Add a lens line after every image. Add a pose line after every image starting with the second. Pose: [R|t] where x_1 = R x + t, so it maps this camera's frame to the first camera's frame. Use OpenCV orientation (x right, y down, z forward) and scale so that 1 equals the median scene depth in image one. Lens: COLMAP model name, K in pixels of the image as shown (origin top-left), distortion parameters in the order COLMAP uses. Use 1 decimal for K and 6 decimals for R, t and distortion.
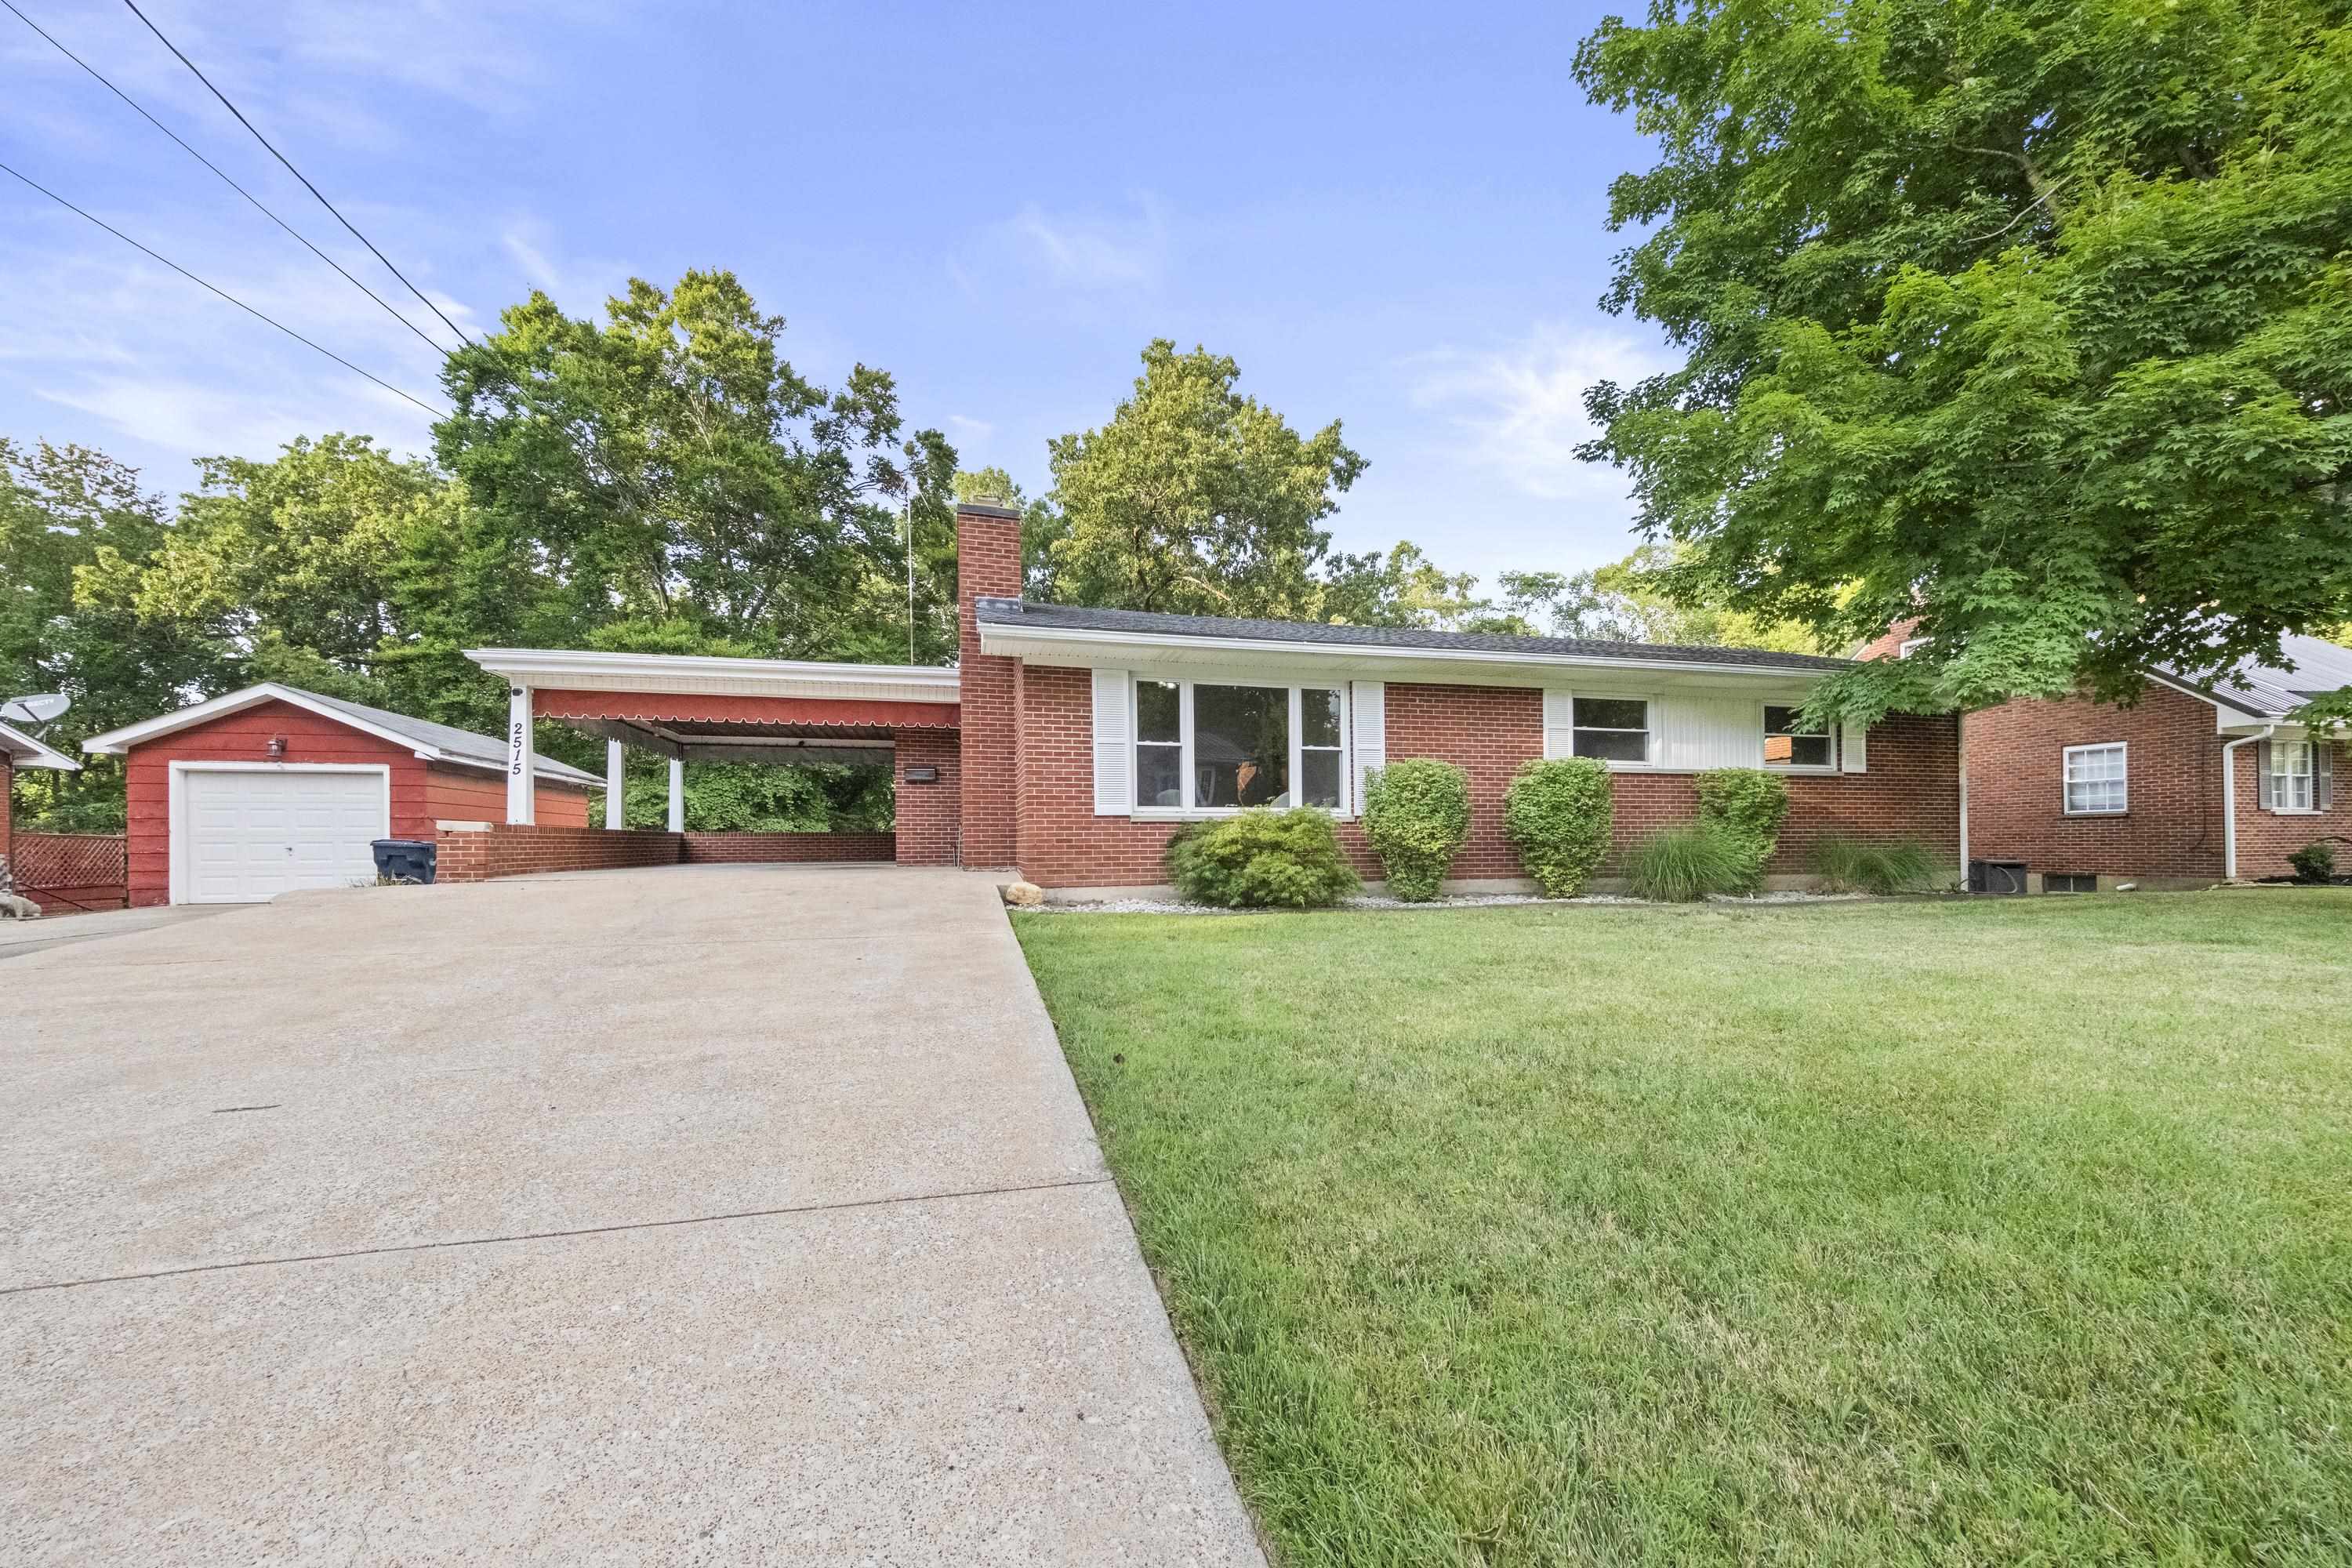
lens RADIAL K [[887.8, 0, 1180.7], [0, 887.8, 854.0], [0, 0, 1]] dist [-0.005201, -0.000171]
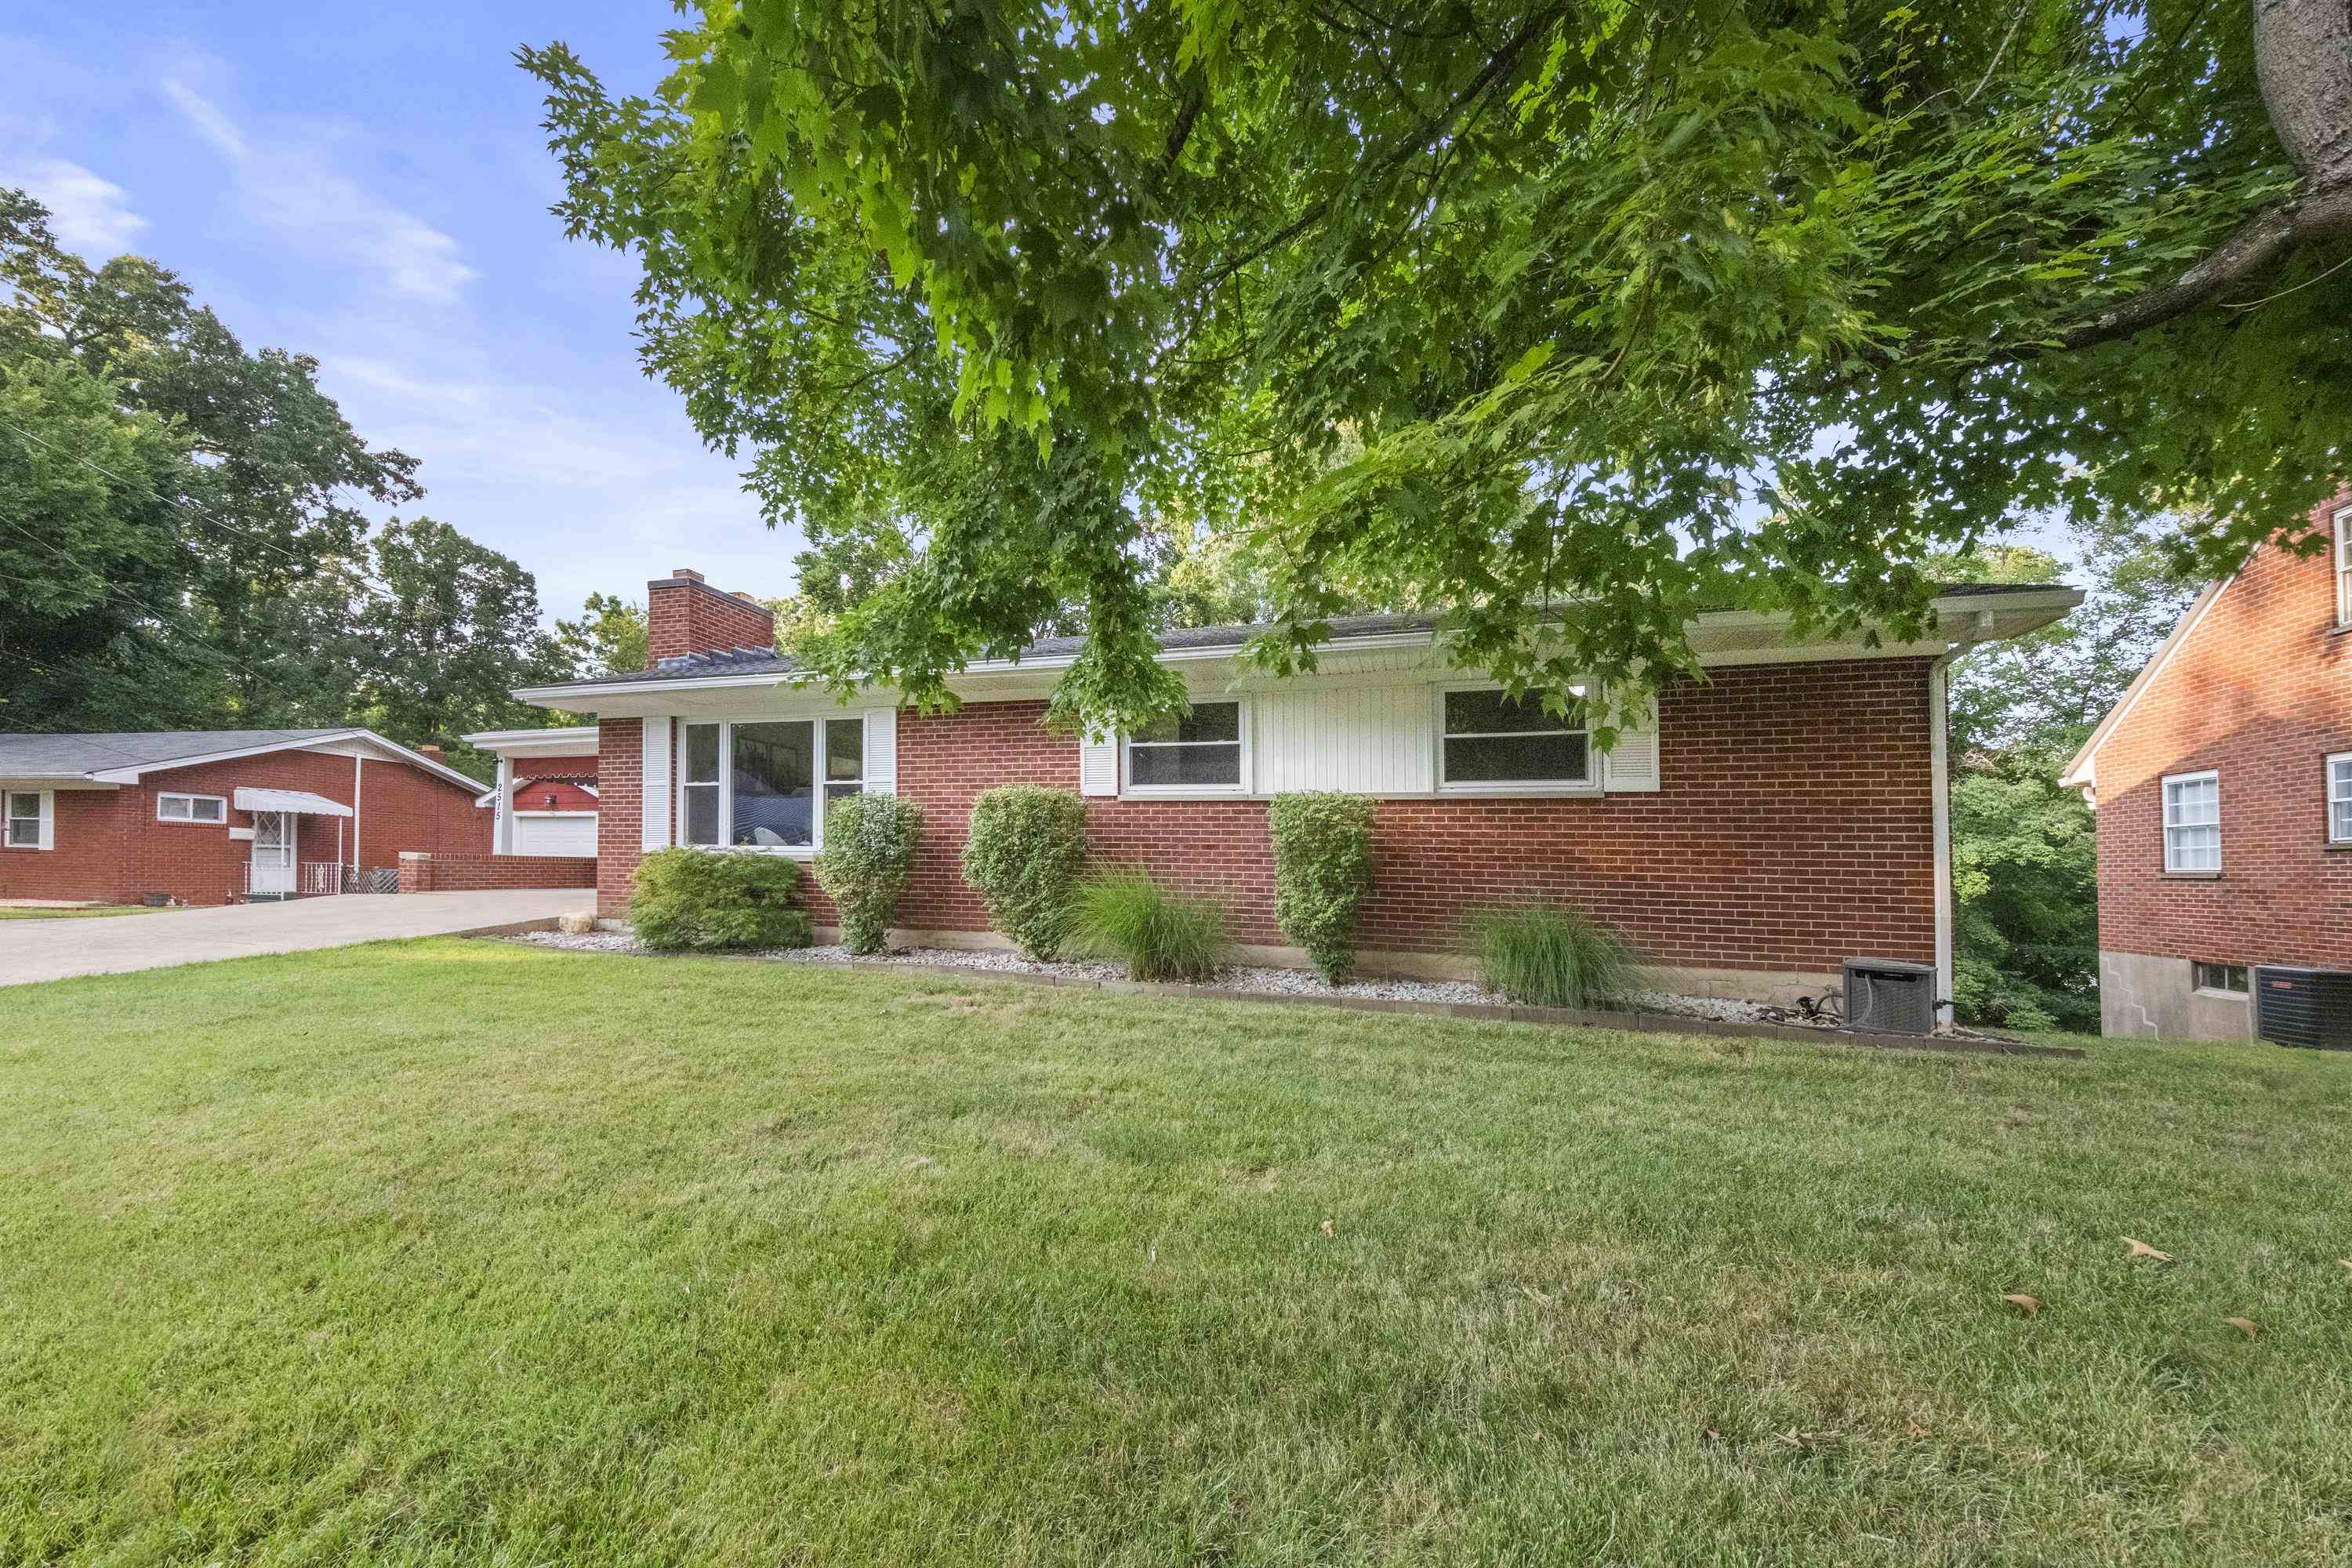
lens RADIAL K [[887.8, 0, 1180.7], [0, 887.8, 854.0], [0, 0, 1]] dist [-0.005201, -0.000171]
pose [[0.849884, 0.010222, -0.526871, 0.377863], [-0.026634, 0.999367, -0.023573, -0.012656], [0.526297, 0.034067, 0.849618, 0.157839]]
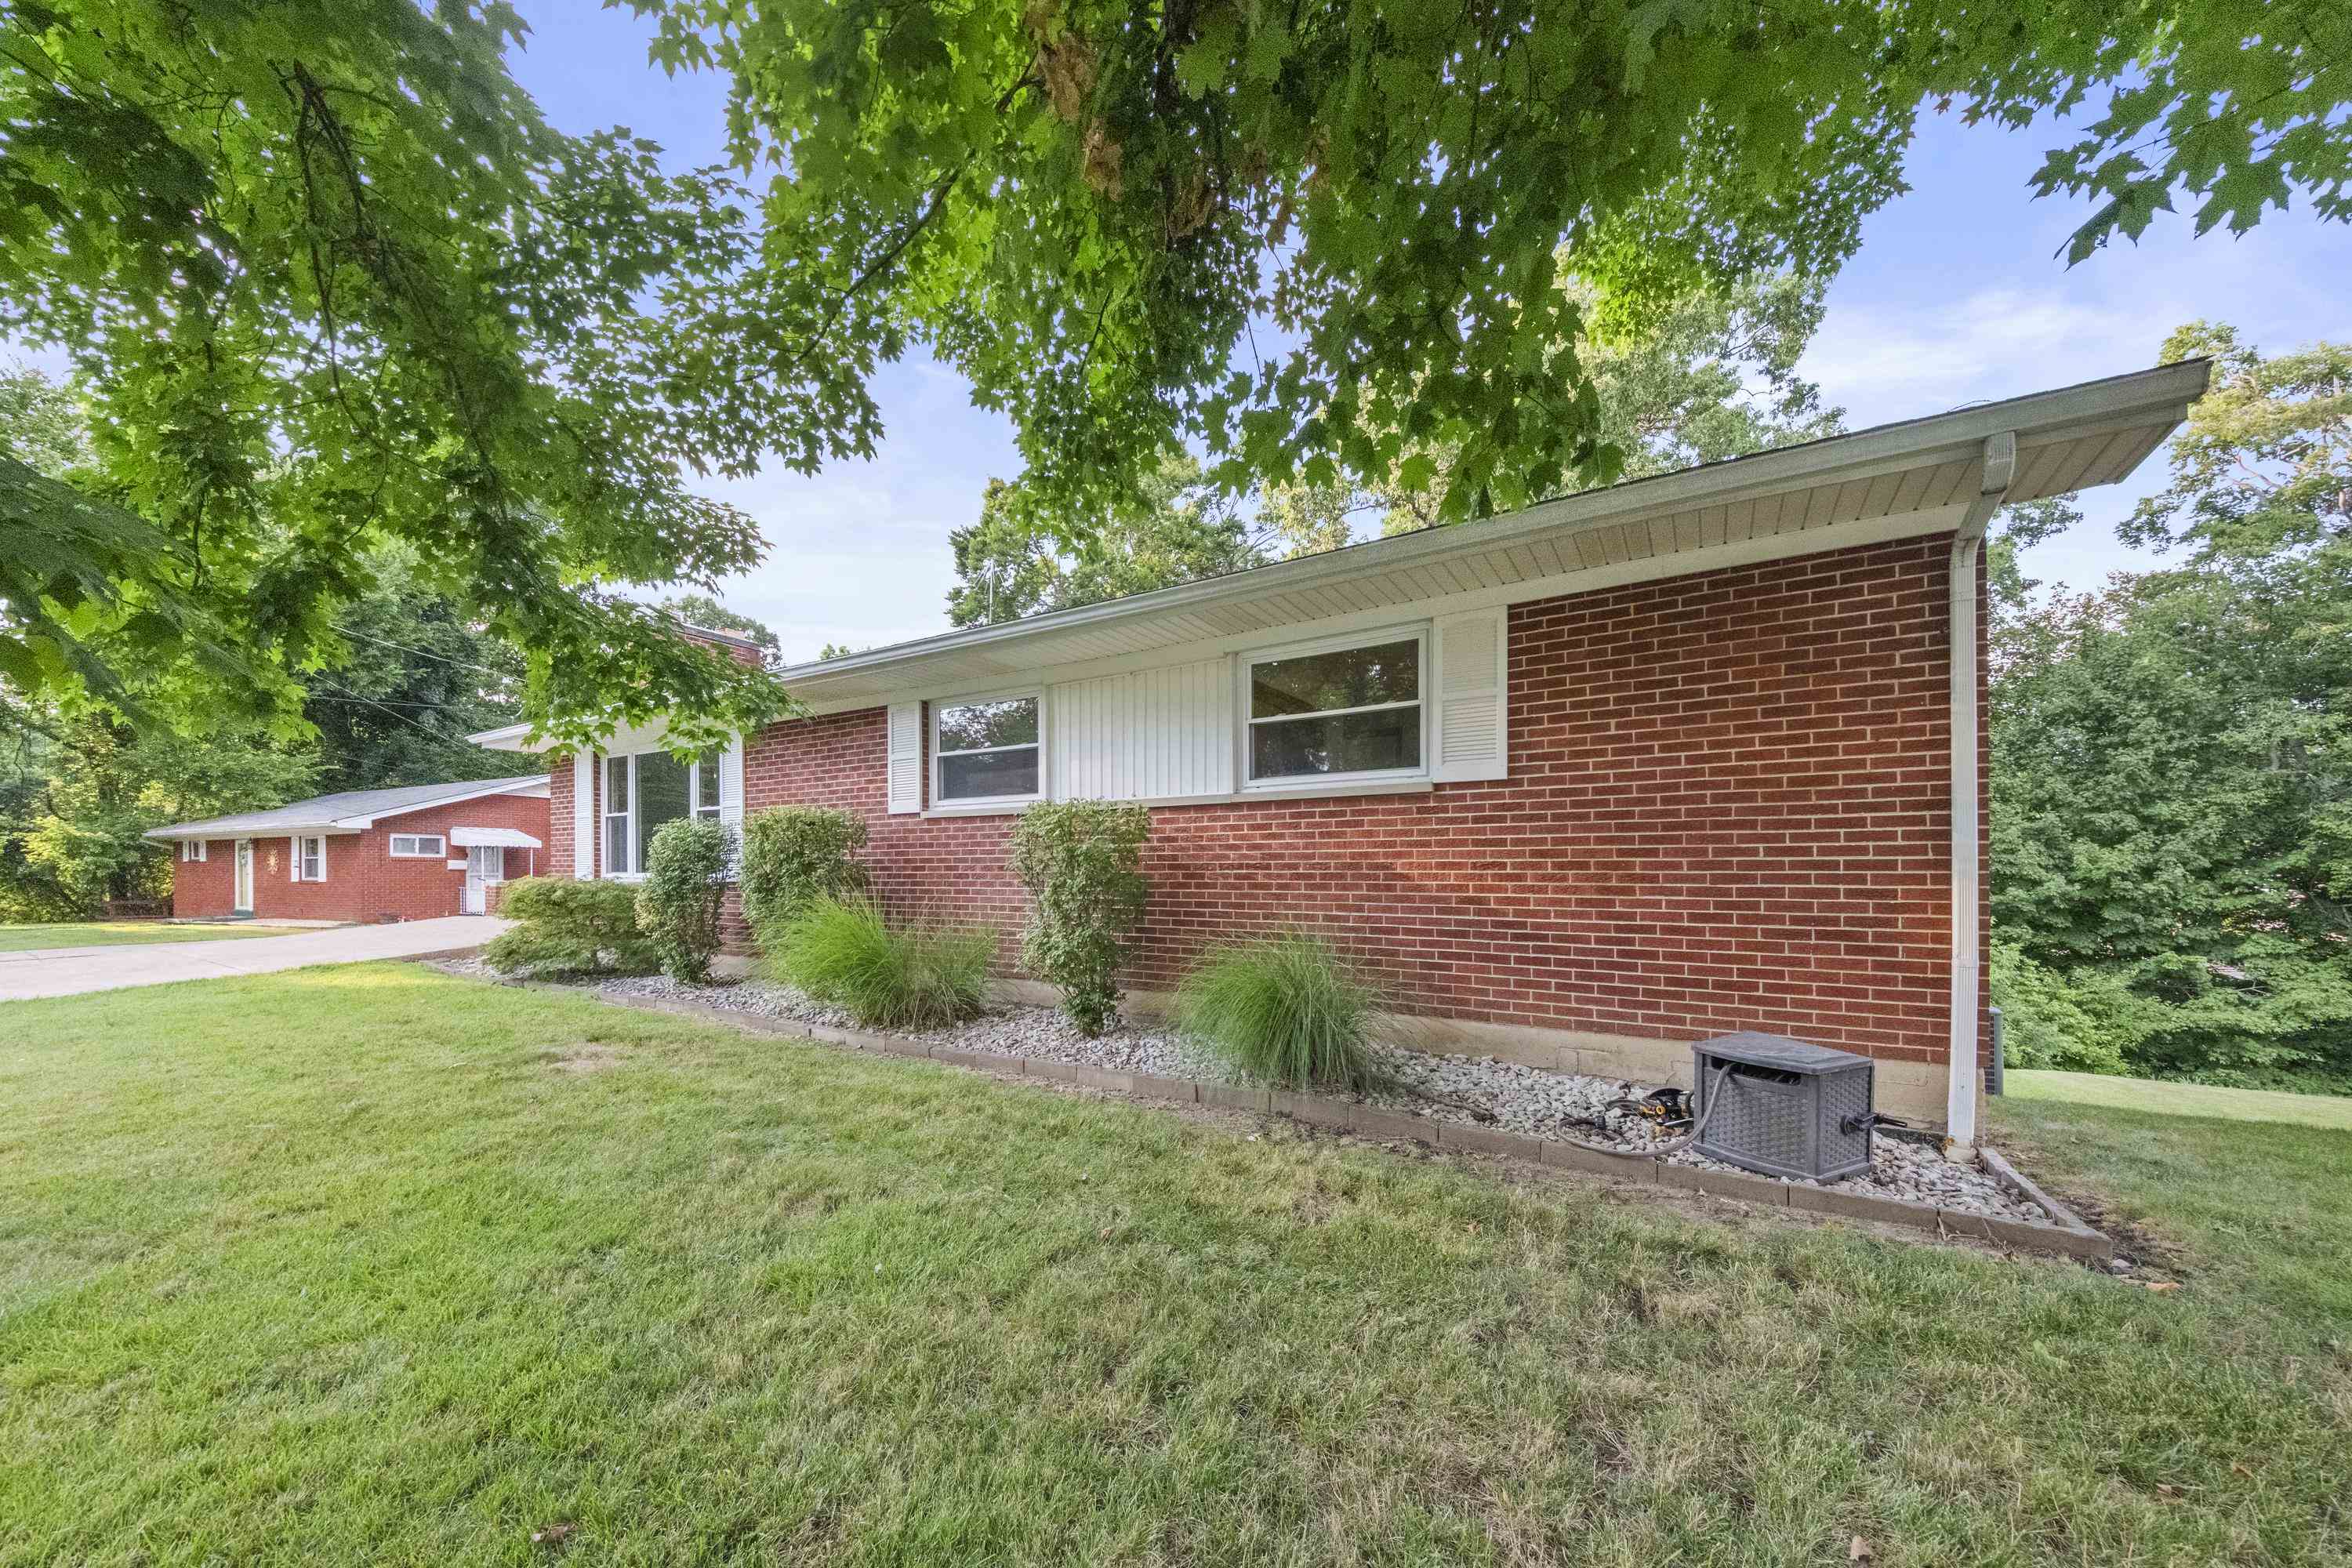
lens RADIAL K [[865.9, 0, 1112.0], [0, 865.9, 880.0], [0, 0, 1]] dist [0.006072, -0.000076]
pose [[0.662027, 0.009657, -0.749418, 0.444302], [-0.008479, 0.999949, 0.005395, -0.020559], [0.749432, 0.002783, 0.662076, 0.277215]]
